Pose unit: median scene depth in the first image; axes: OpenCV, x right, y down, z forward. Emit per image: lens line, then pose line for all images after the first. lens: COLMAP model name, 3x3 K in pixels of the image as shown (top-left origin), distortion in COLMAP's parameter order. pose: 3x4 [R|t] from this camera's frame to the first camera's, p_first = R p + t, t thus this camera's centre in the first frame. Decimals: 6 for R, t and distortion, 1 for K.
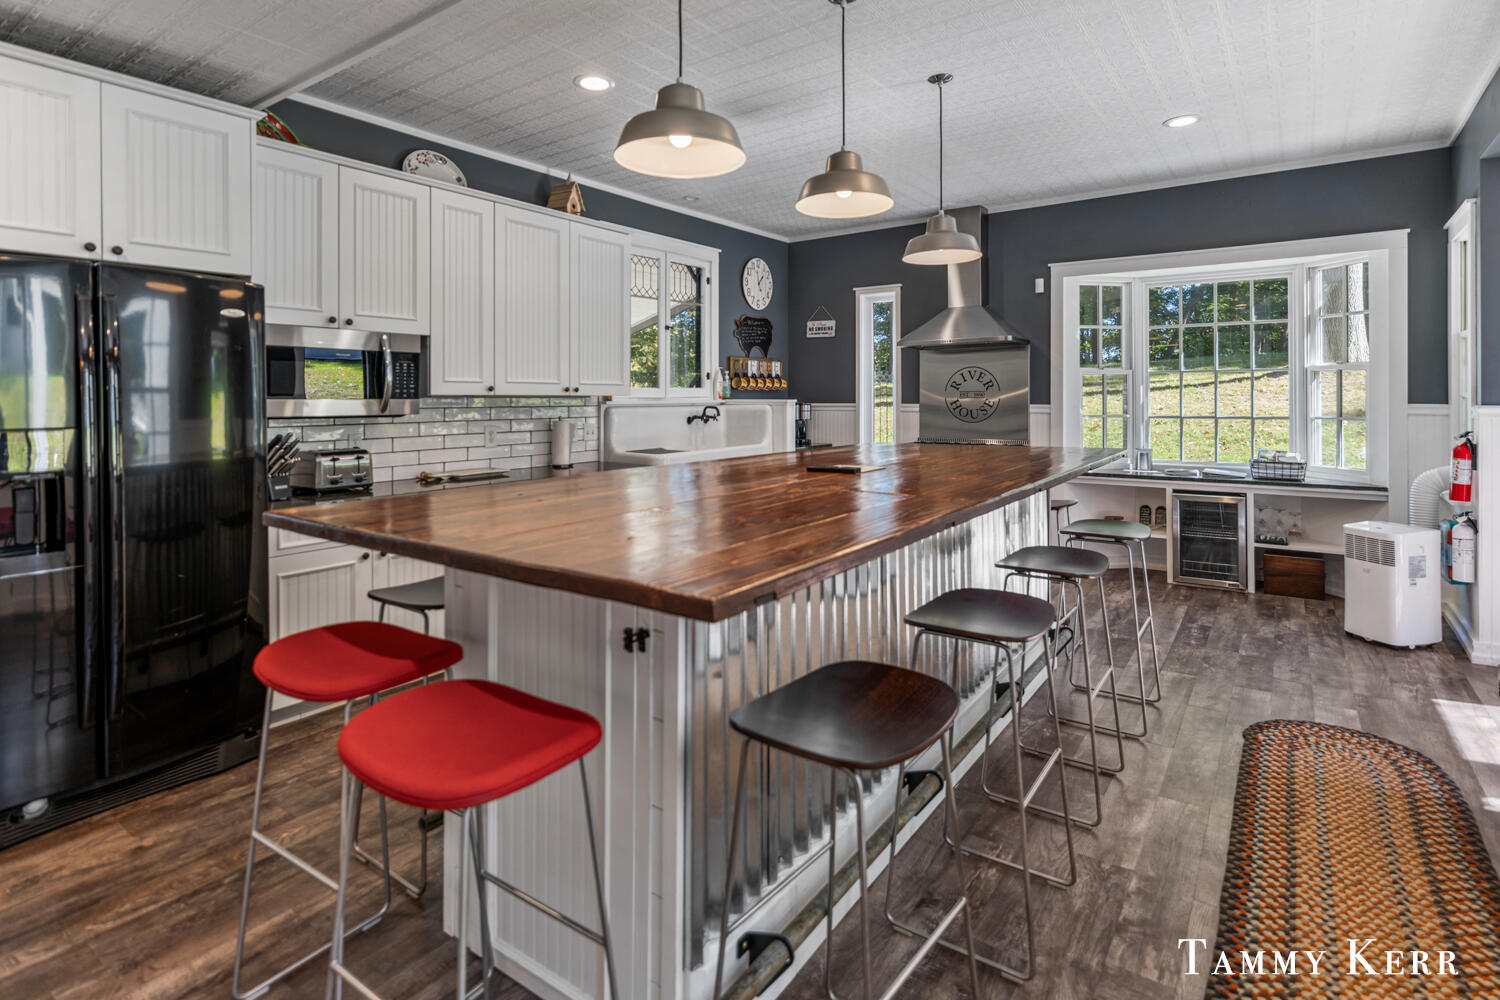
lens RADIAL K [[761.5, 0, 740.6], [0, 761.5, 404.1], [0, 0, 1]] dist [-0.009676, 0.001645]
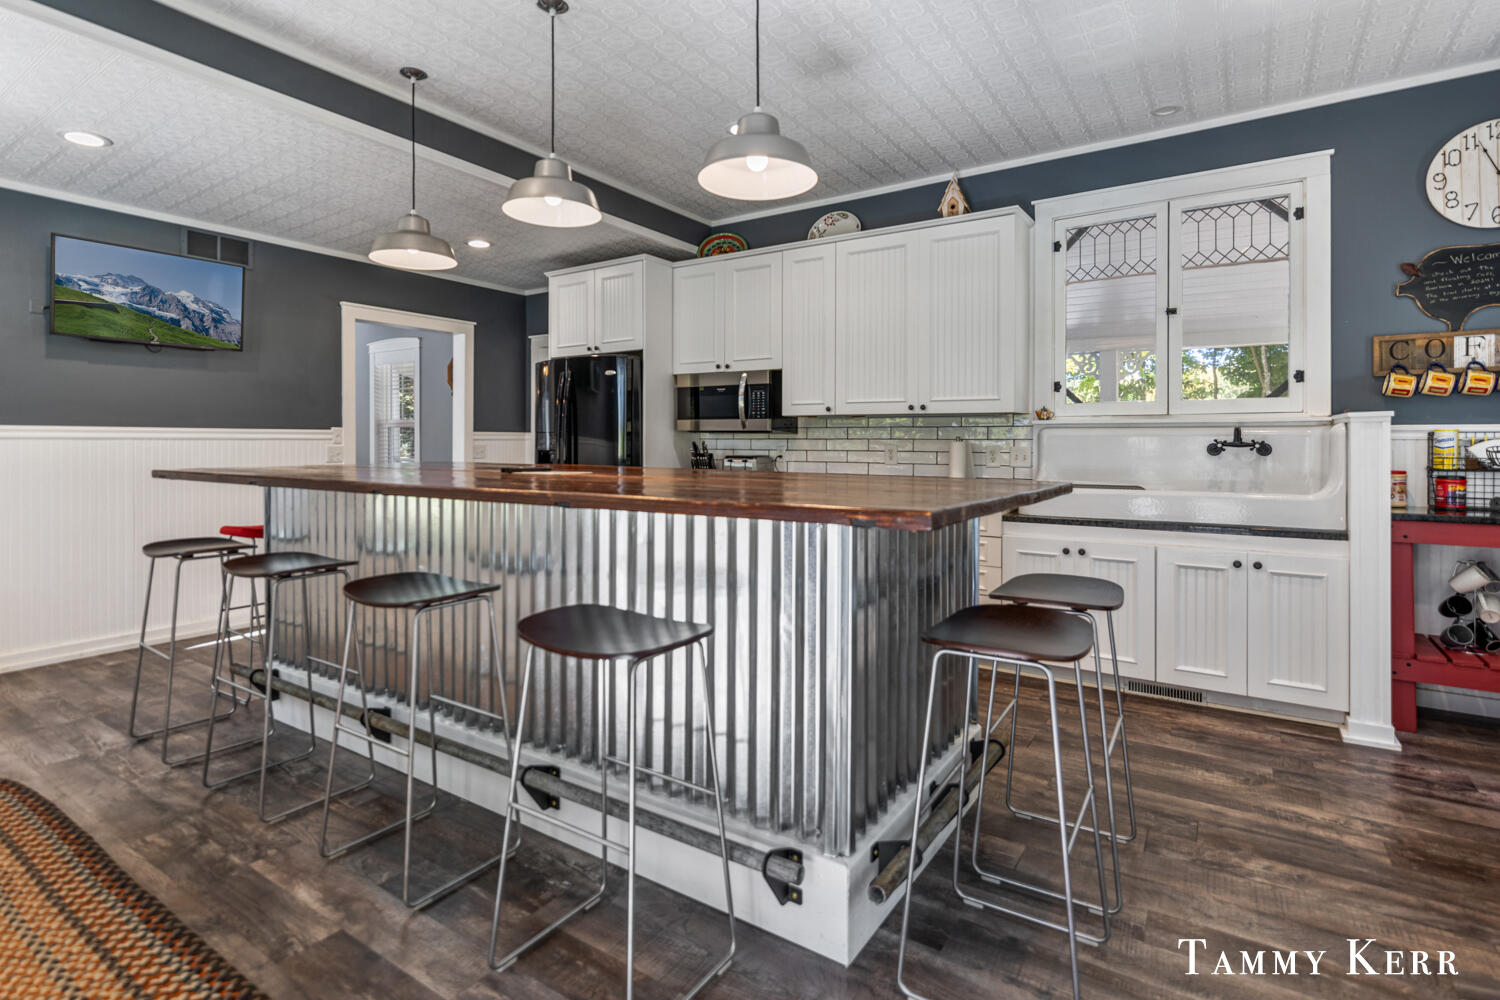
lens RADIAL K [[747.1, 0, 733.7], [0, 747.1, 448.1], [0, 0, 1]] dist [-0.002421, -0.000335]
pose [[0.030615, 0.009660, -0.999485, 0.717374], [-0.014362, 0.999854, 0.009224, 0.027157], [0.999428, 0.014072, 0.030750, 0.760519]]
